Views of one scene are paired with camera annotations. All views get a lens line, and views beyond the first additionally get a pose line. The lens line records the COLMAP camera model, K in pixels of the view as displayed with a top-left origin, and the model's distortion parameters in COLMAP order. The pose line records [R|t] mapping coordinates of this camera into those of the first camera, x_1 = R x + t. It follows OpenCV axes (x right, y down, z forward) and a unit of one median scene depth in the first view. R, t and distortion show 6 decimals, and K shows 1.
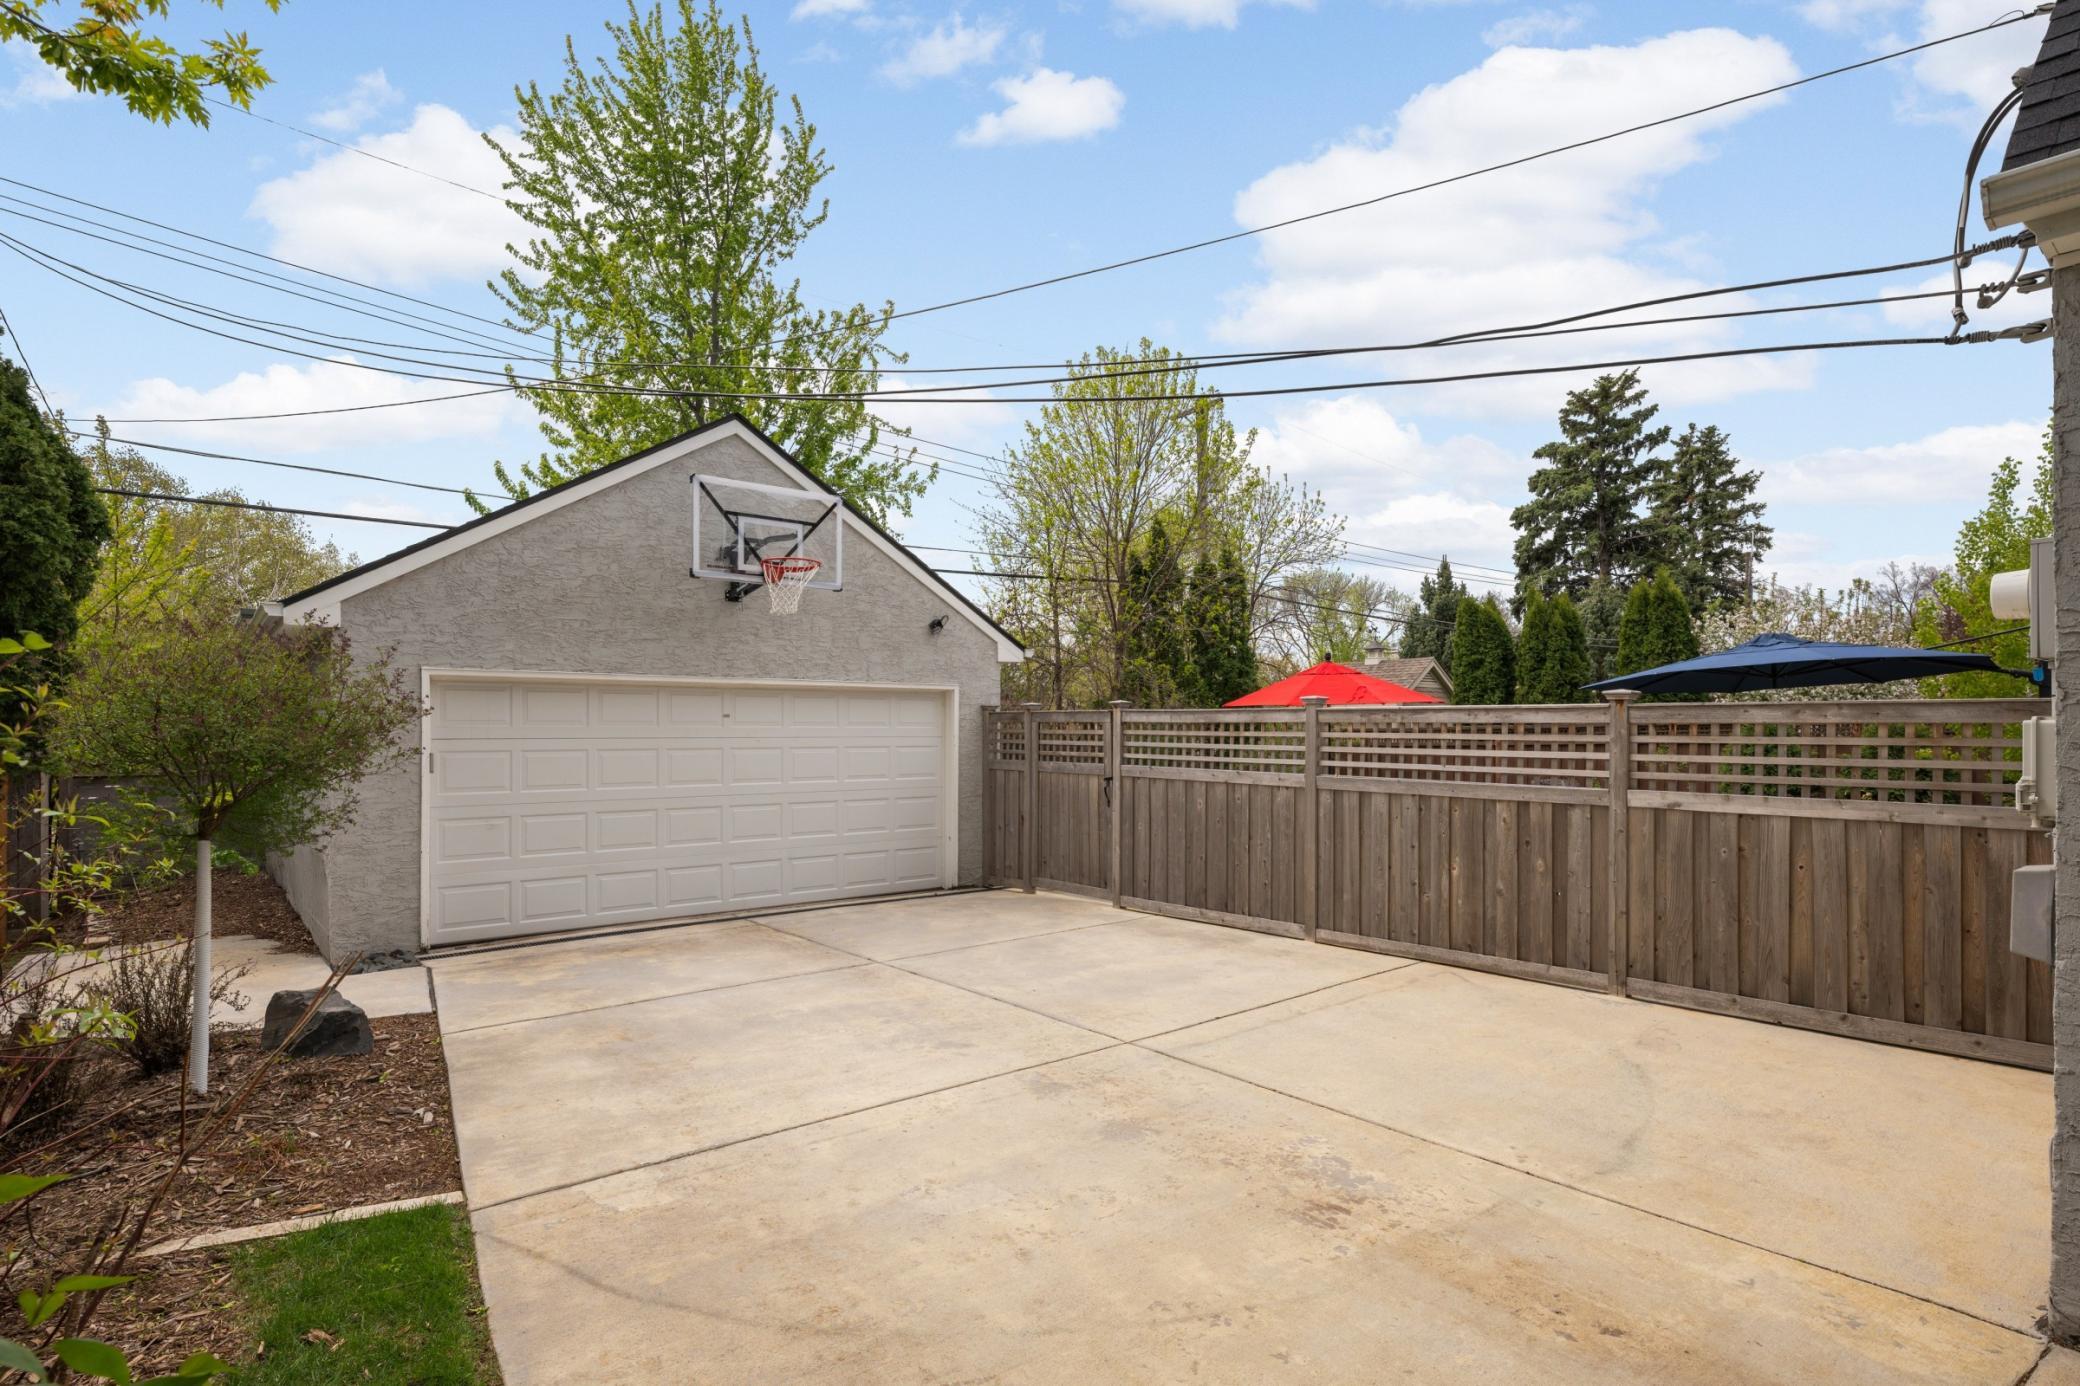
lens RADIAL K [[1102.8, 0, 1072.7], [0, 1102.8, 699.5], [0, 0, 1]] dist [-0.000593, 0.001760]
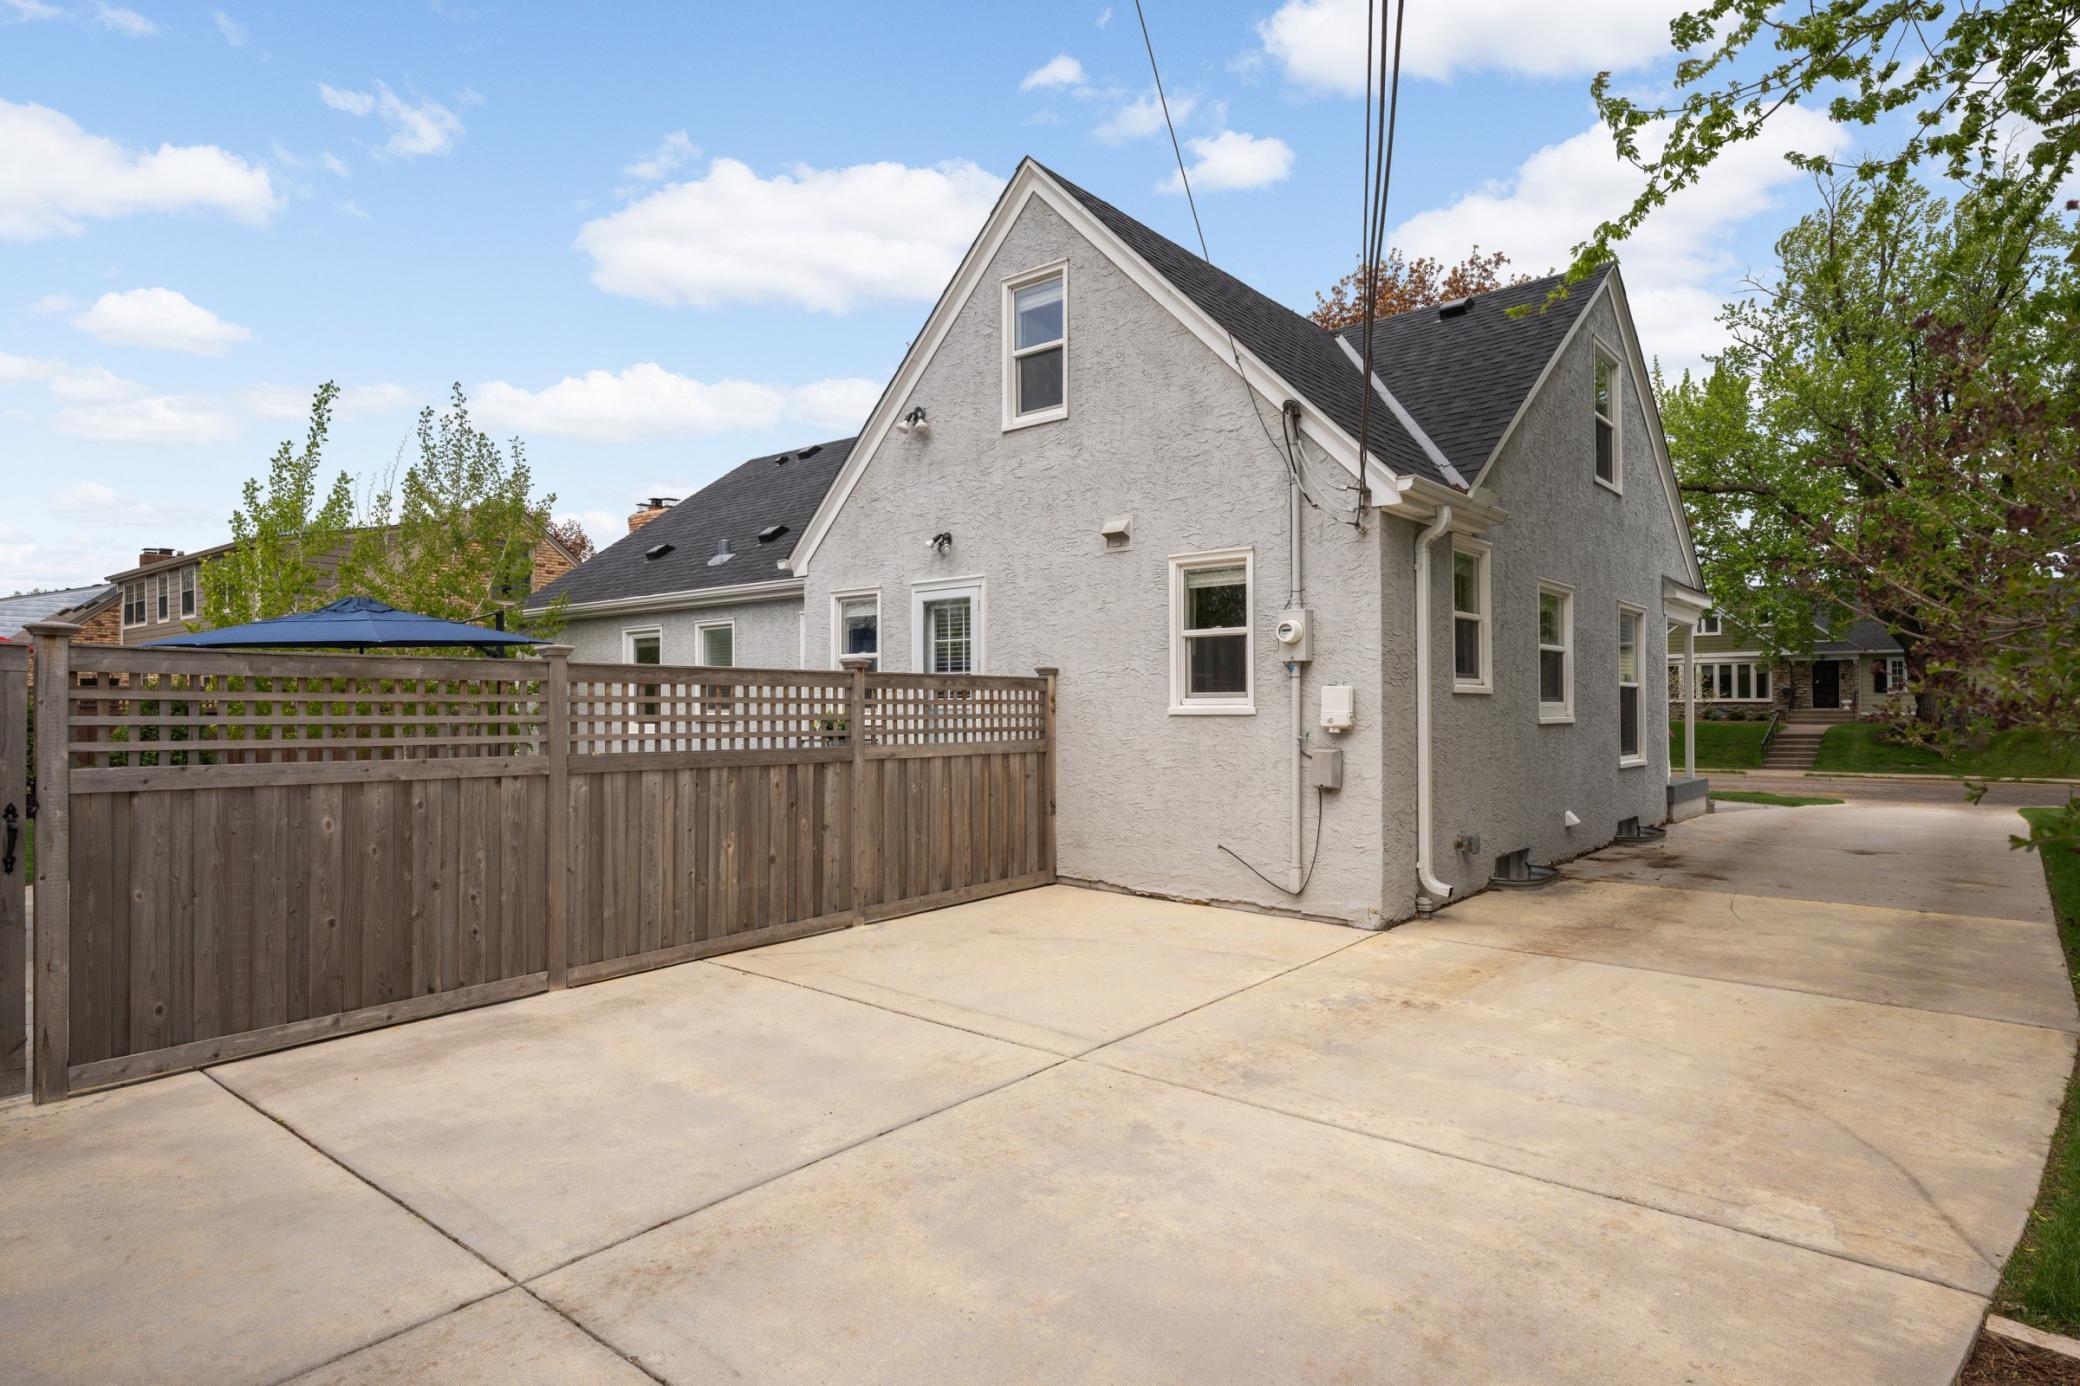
lens RADIAL K [[1102.8, 0, 1072.7], [0, 1102.8, 699.5], [0, 0, 1]] dist [-0.000593, 0.001760]
pose [[-0.187295, 0.003195, 0.982299, -0.857514], [-0.019502, 0.999786, -0.006970, 0.049887], [-0.982110, -0.020462, -0.187192, 1.290618]]
